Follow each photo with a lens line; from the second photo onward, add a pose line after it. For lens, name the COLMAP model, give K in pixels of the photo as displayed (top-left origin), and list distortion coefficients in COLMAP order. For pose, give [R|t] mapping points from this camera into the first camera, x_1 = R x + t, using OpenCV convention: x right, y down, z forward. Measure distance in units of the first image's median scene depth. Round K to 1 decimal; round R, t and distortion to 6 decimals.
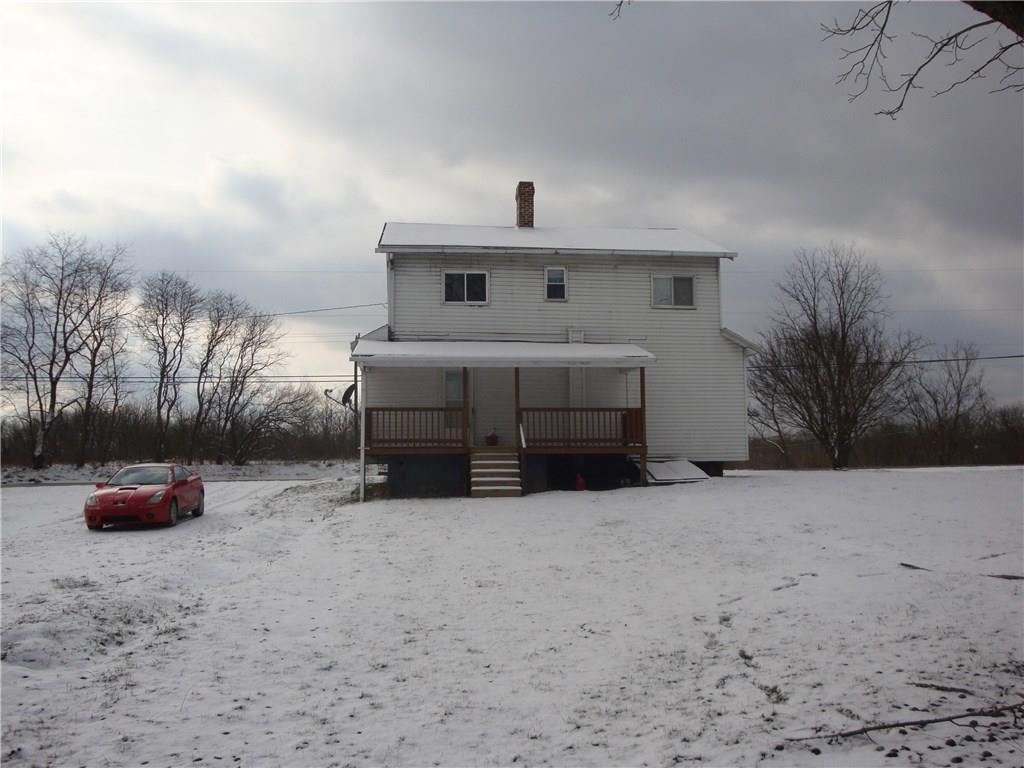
lens RADIAL K [[914.4, 0, 511.8], [0, 914.4, 385.6], [0, 0, 1]] dist [-0.126151, 0.049891]
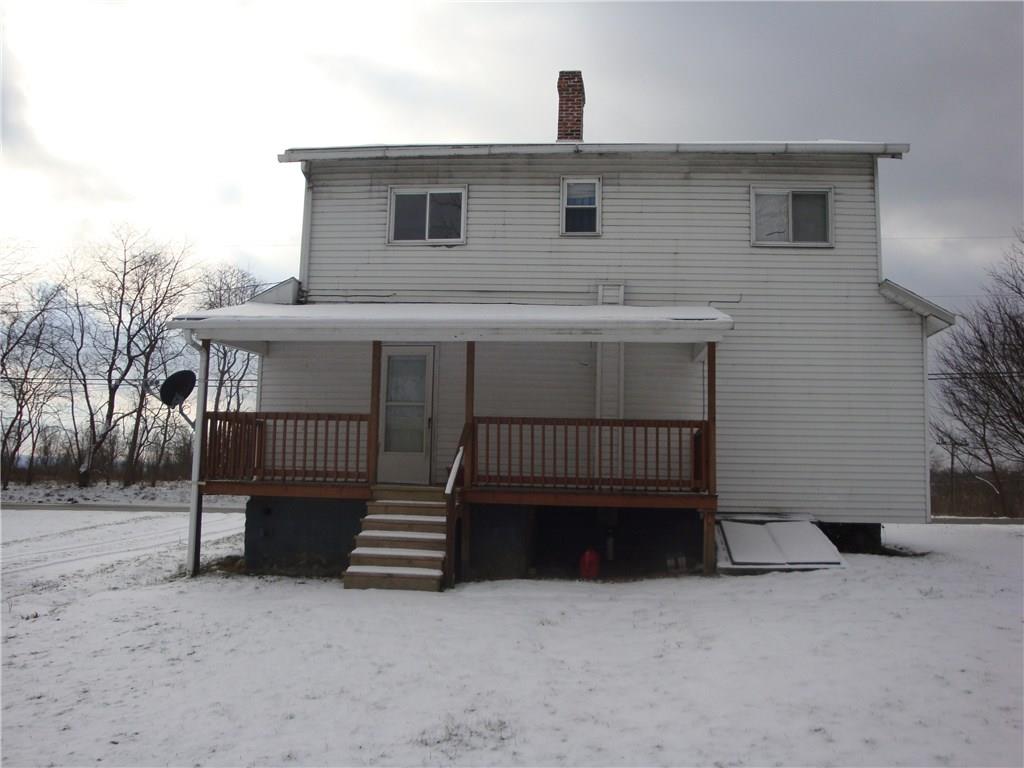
lens RADIAL K [[914.4, 0, 512.1], [0, 914.4, 385.5], [0, 0, 1]] dist [-0.126151, 0.049891]
pose [[0.977727, 0.008217, -0.209720, 0.128806], [-0.013547, 0.999620, -0.023991, 0.016588], [0.209443, 0.026298, 0.977467, 0.431375]]
